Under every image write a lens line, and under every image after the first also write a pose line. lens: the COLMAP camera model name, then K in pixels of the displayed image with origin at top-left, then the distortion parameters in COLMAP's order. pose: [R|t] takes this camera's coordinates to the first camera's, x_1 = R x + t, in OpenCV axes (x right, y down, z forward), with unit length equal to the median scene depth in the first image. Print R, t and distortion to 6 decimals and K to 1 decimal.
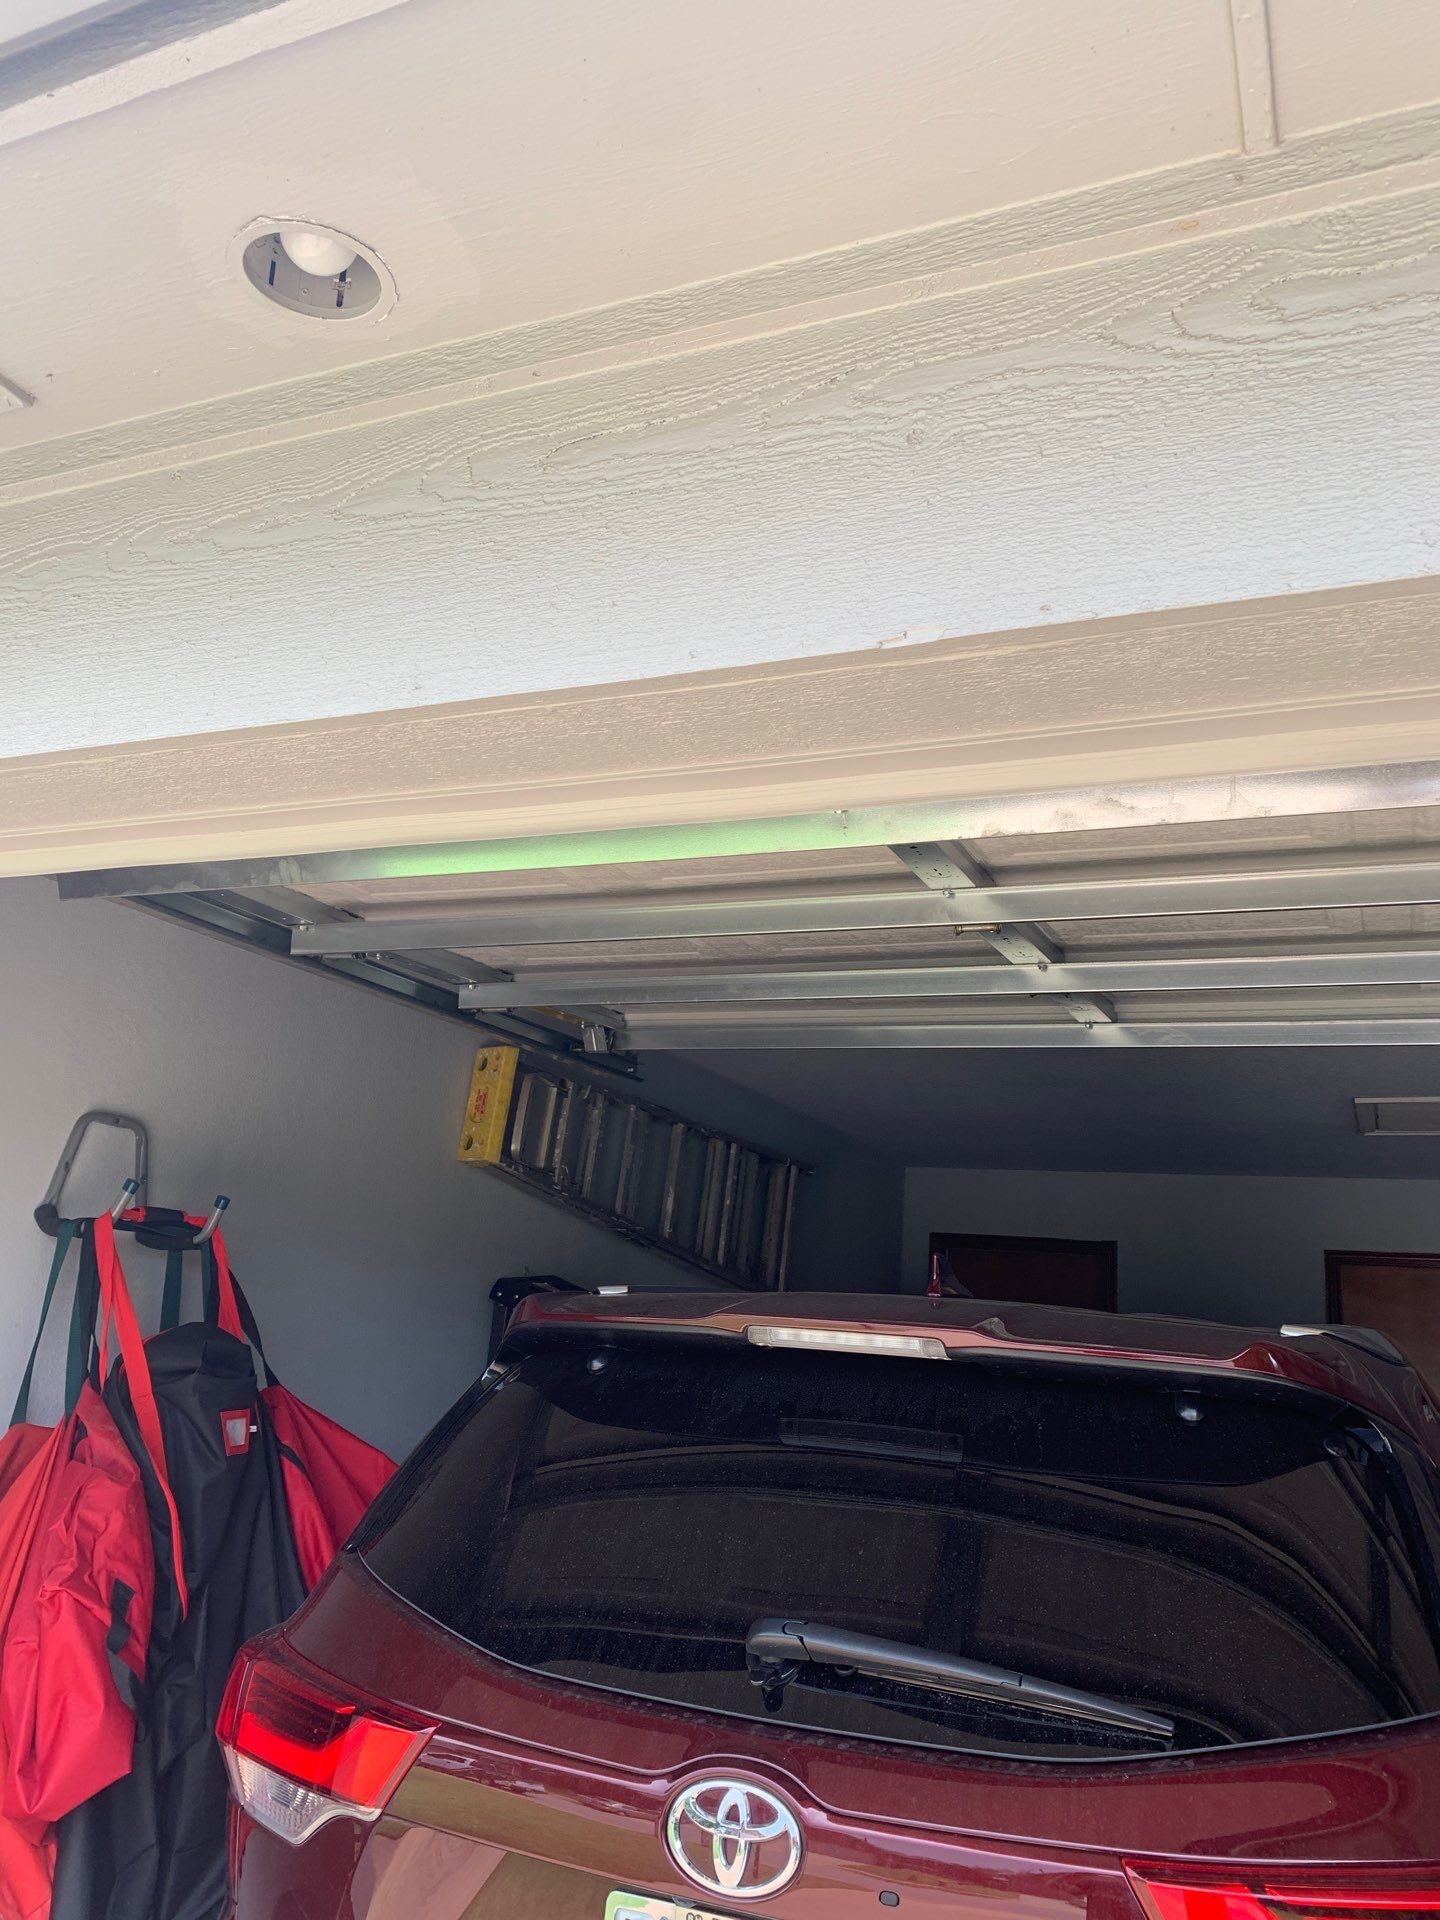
lens RADIAL K [[1382.9, 0, 720.0], [0, 1382.9, 960.0], [0, 0, 1]] dist [0.009284, -0.061021]
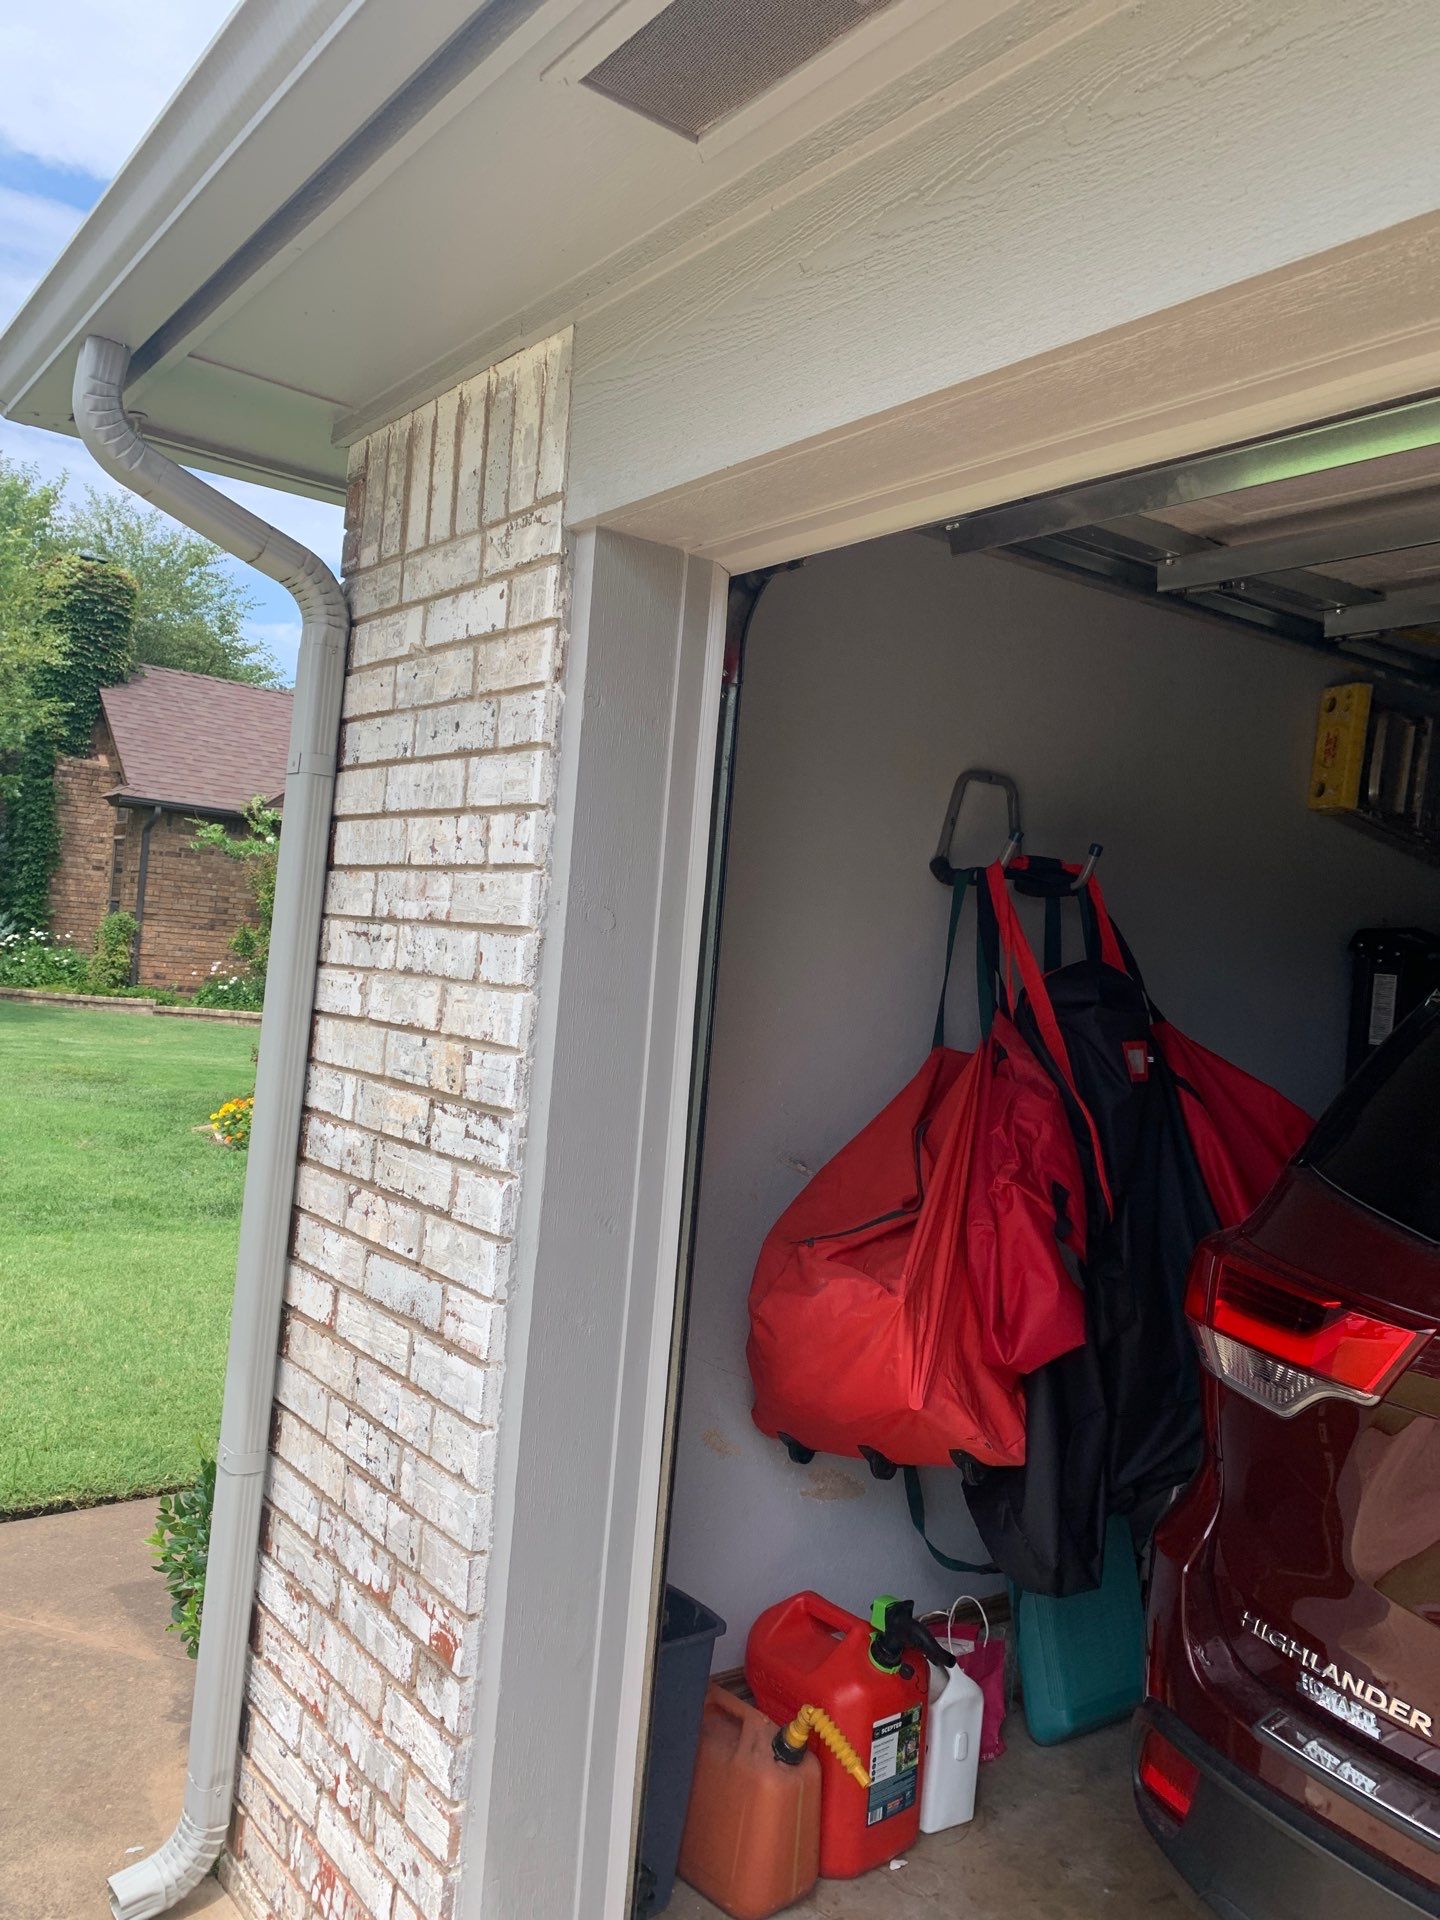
lens RADIAL K [[1378.5, 0, 720.0], [0, 1378.5, 960.0], [0, 0, 1]] dist [-0.049372, 0.025226]
pose [[0.855027, 0.003844, -0.518569, -0.077327], [0.115074, 0.973636, 0.196955, 0.024168], [0.505655, -0.228075, 0.832043, -0.010977]]
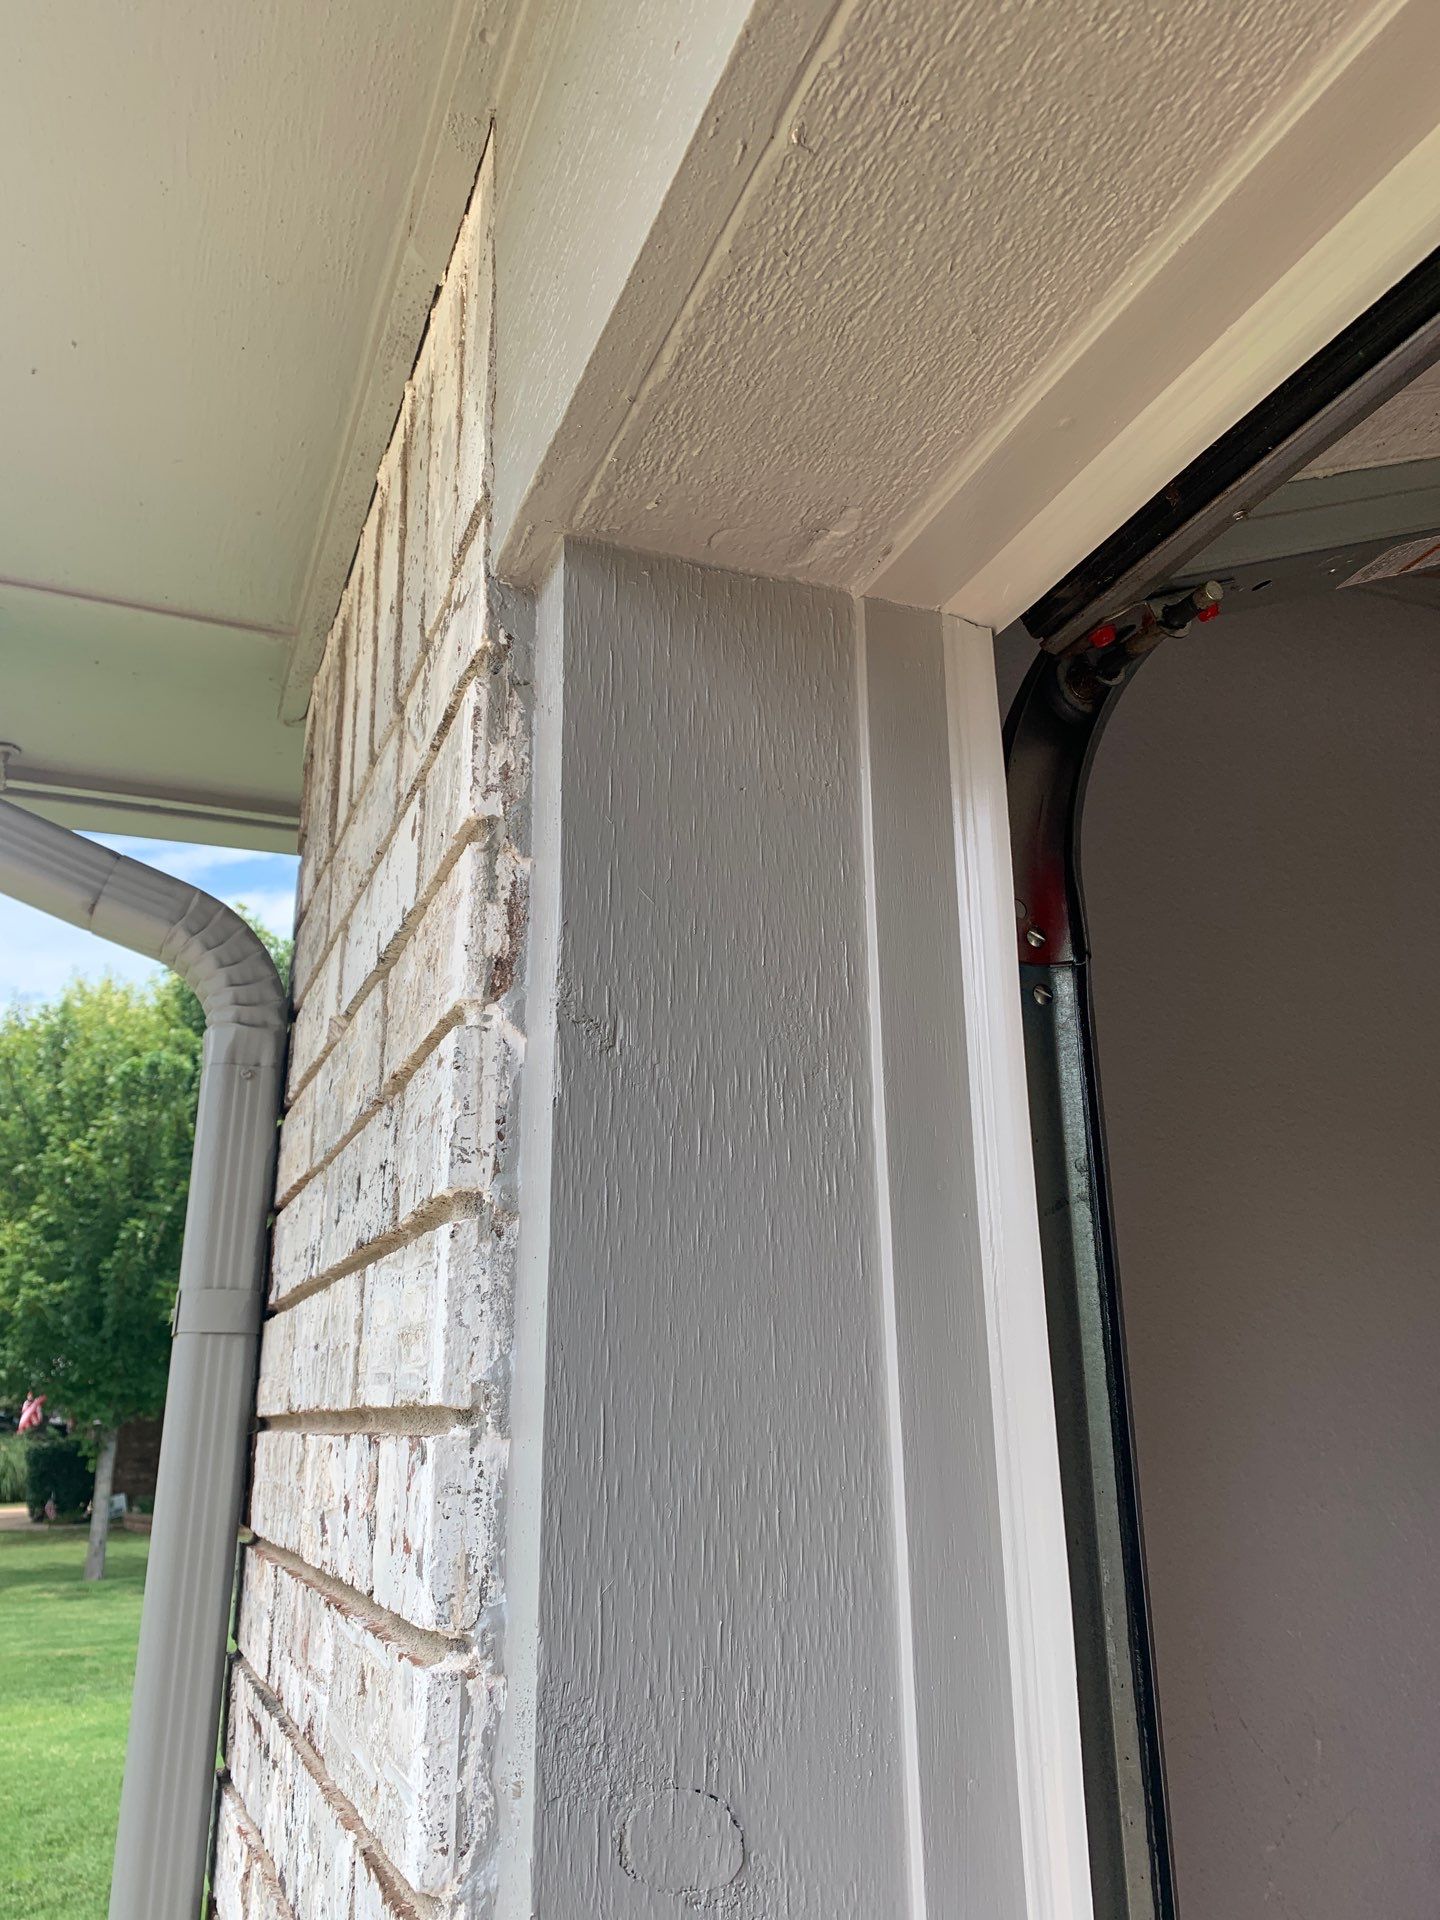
lens RADIAL K [[1422.3, 0, 778.9], [0, 1422.3, 961.0], [0, 0, 1]] dist [0.001406, 0.001951]
pose [[0.704274, -0.297570, -0.644554, -0.567715], [0.257212, 0.953183, -0.159011, 0.088885], [0.661695, -0.053800, 0.747840, 0.830997]]
